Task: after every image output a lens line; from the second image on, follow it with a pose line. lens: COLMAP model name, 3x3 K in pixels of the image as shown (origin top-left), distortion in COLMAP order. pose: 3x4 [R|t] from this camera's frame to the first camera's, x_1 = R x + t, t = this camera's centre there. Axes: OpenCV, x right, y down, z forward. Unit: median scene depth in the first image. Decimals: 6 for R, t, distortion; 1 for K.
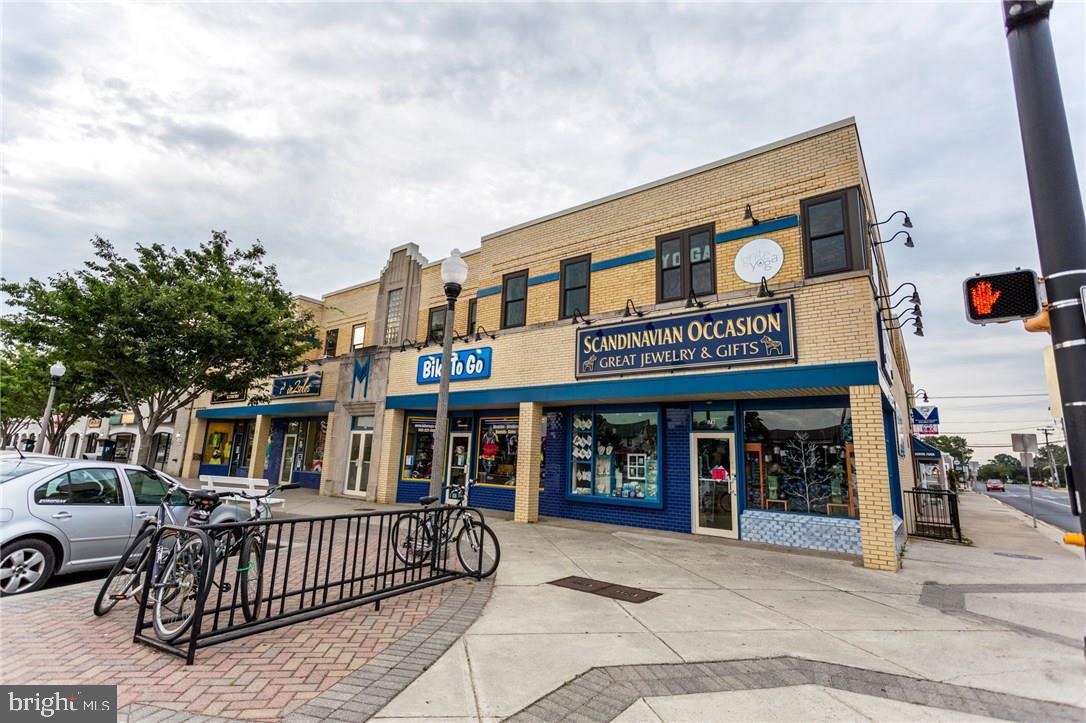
lens RADIAL K [[508.6, 0, 538.2], [0, 508.6, 359.9], [0, 0, 1]] dist [0.002012, 0.001709]
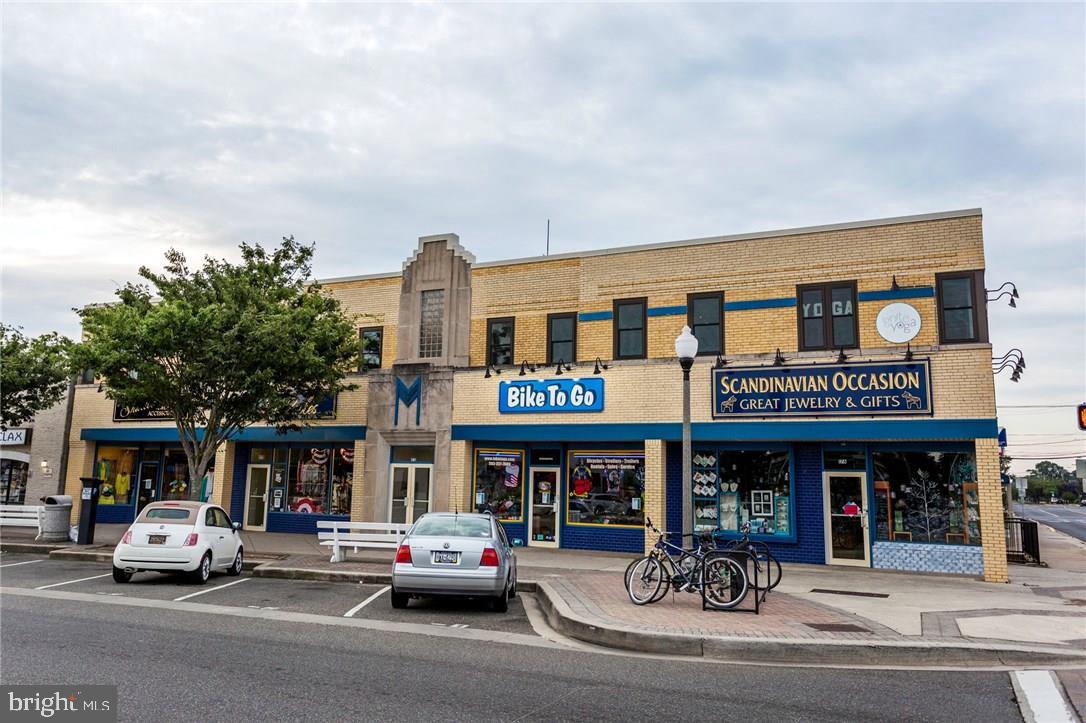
lens RADIAL K [[856.4, 0, 514.0], [0, 856.4, 335.6], [0, 0, 1]] dist [0.000123, 0.002482]
pose [[0.983728, 0.015565, 0.178989, -0.600069], [-0.020949, 0.999382, 0.028229, -0.161260], [-0.178439, -0.031519, 0.983446, -0.579551]]
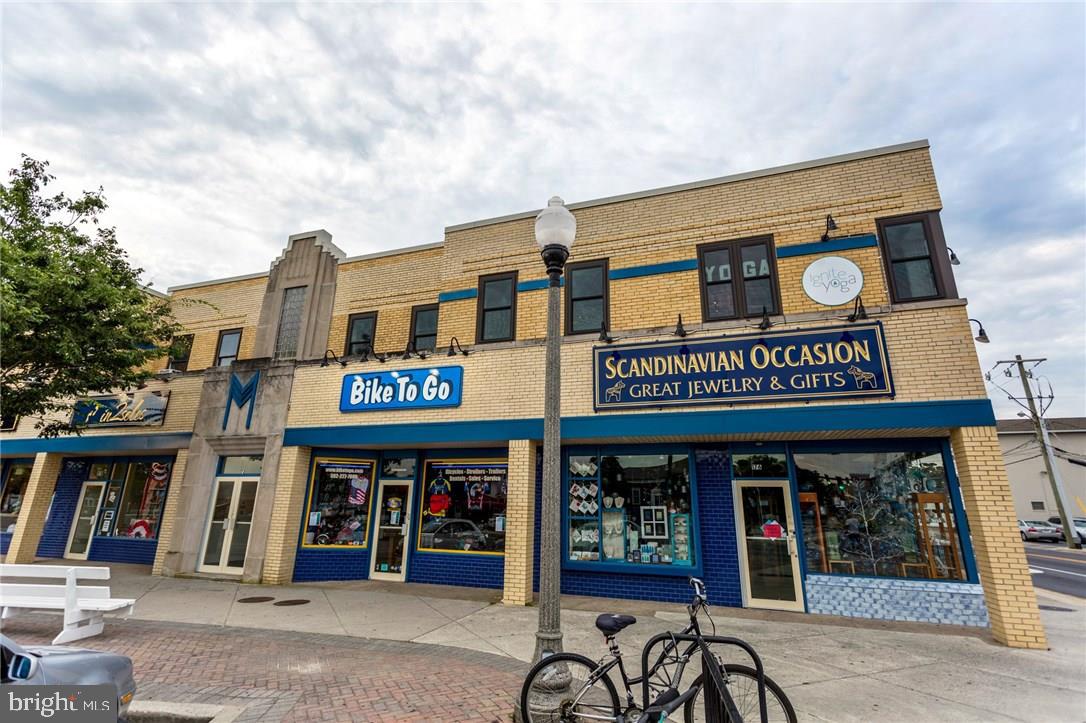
lens RADIAL K [[508.6, 0, 538.2], [0, 508.6, 359.9], [0, 0, 1]] dist [0.002012, 0.001709]
pose [[0.950304, 0.066744, 0.304084, -0.242448], [-0.042239, 0.995359, -0.086470, 0.029882], [-0.308444, 0.069328, 0.948713, 0.268033]]
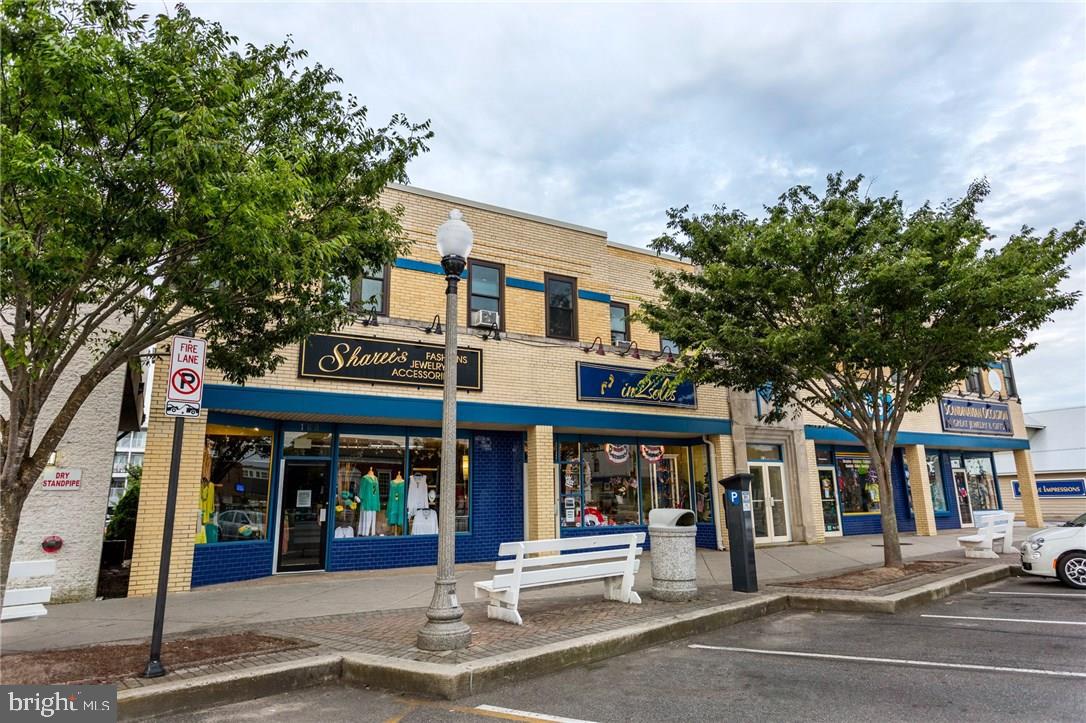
lens RADIAL K [[650.6, 0, 550.3], [0, 650.6, 353.9], [0, 0, 1]] dist [-0.002432, 0.000849]
pose [[0.374559, 0.162327, 0.912883, -2.006215], [-0.147672, 0.982432, -0.114104, 0.191021], [-0.915368, -0.092069, 0.391950, 1.273681]]
